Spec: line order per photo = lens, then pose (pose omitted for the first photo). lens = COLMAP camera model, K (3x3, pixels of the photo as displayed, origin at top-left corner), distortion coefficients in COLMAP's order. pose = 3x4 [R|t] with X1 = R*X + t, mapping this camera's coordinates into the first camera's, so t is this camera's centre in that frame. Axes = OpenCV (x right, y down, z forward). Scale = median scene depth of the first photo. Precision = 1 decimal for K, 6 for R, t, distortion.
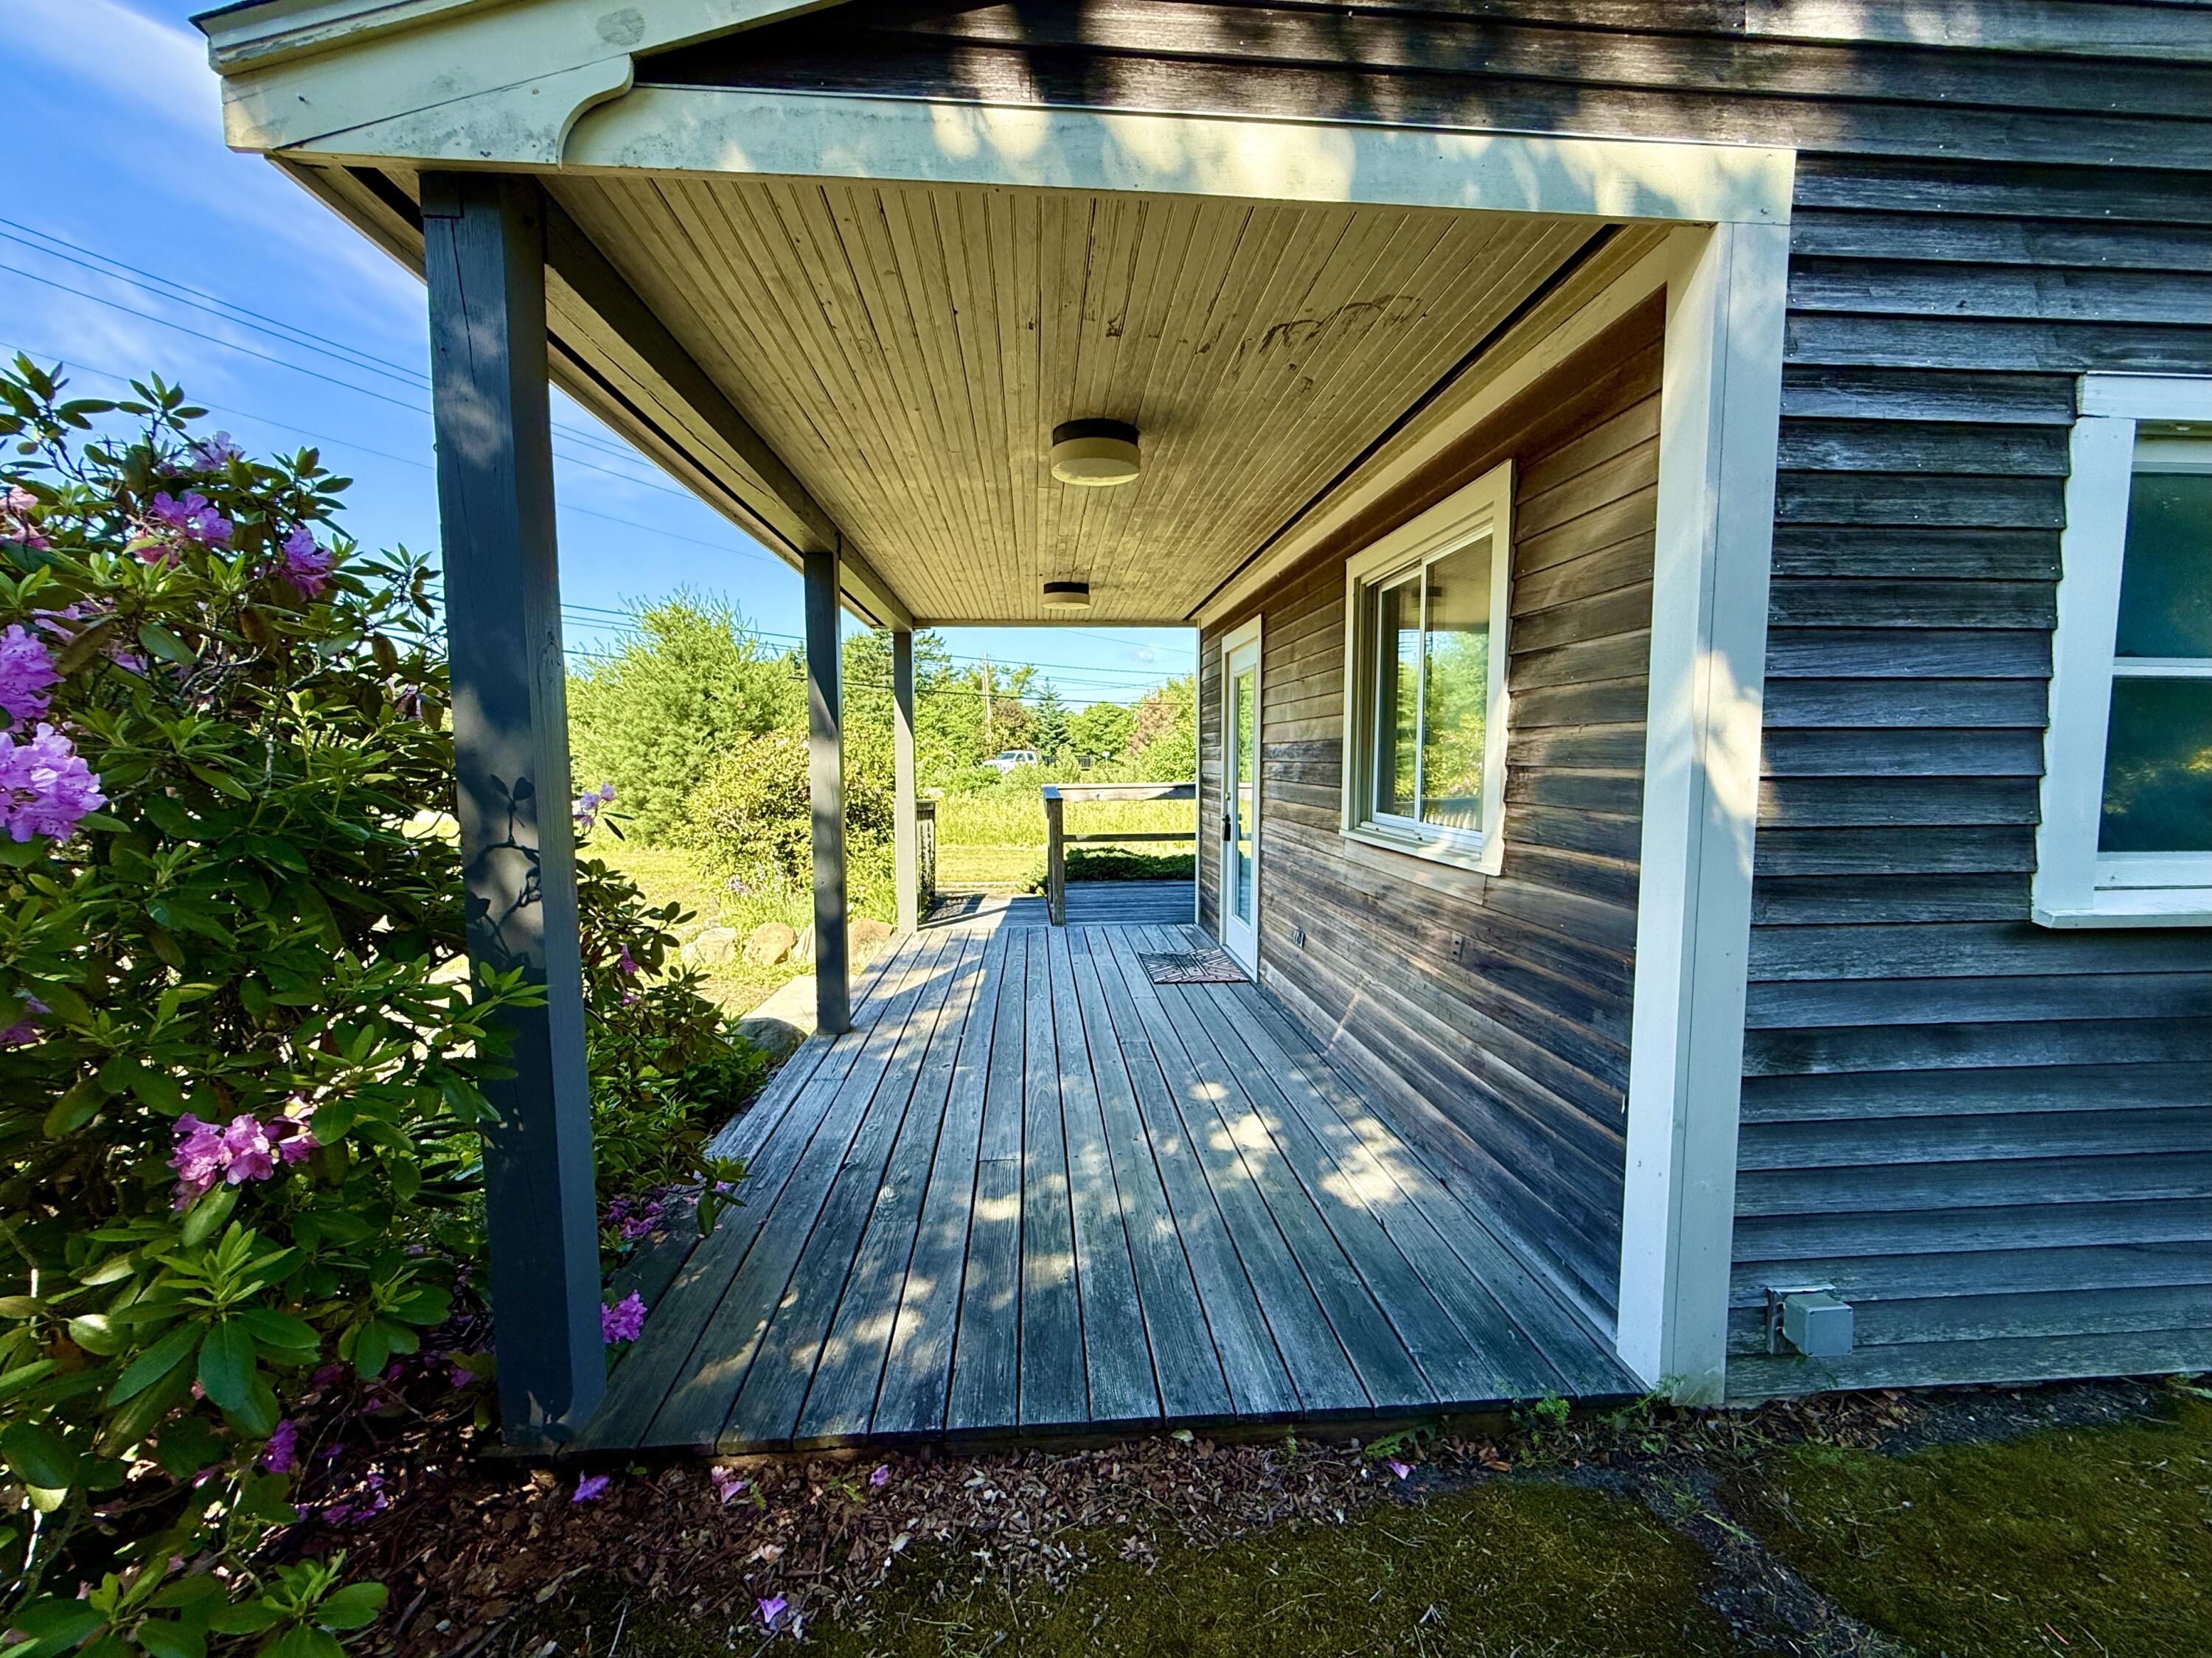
lens RADIAL K [[906.7, 0, 1106.0], [0, 906.7, 829.0], [0, 0, 1]] dist [-0.000235, -0.000062]
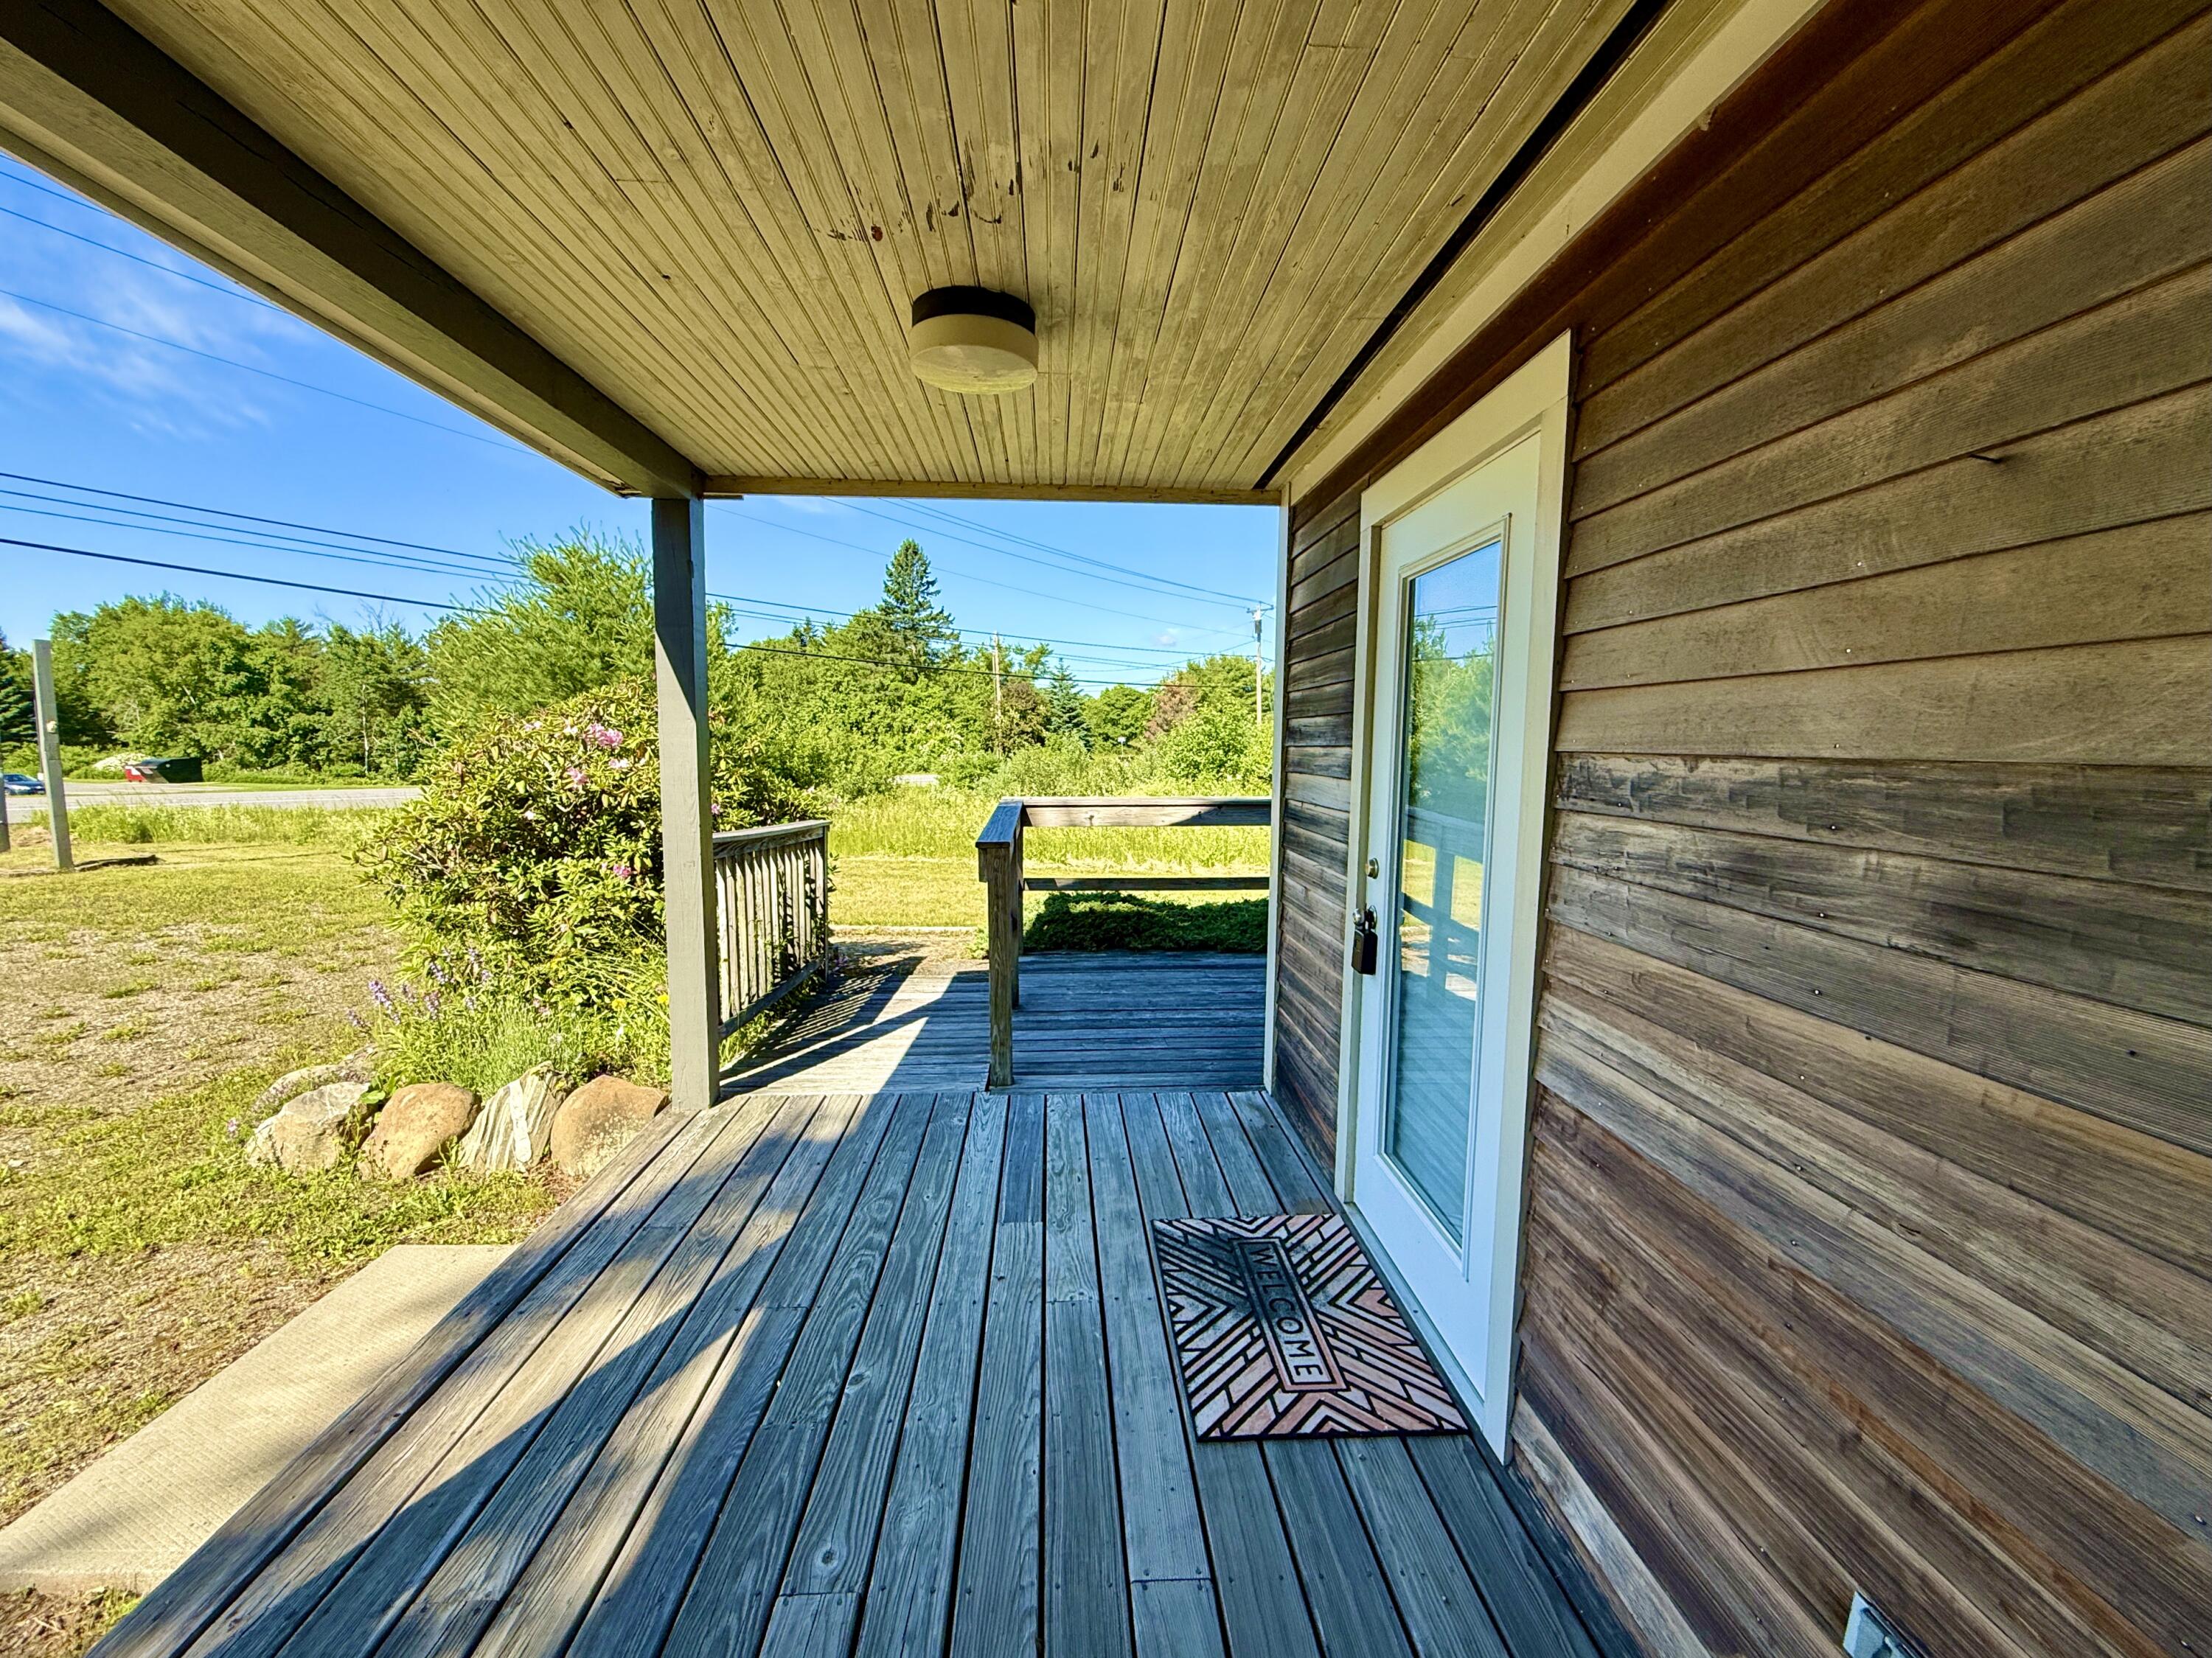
lens RADIAL K [[919.8, 0, 1106.0], [0, 919.8, 829.0], [0, 0, 1]] dist [-0.010342, -0.000203]
pose [[0.999728, 0.016126, -0.016872, 0.006991], [-0.015862, 0.999752, 0.015621, -0.022414], [0.017120, -0.015349, 0.999736, 0.216235]]
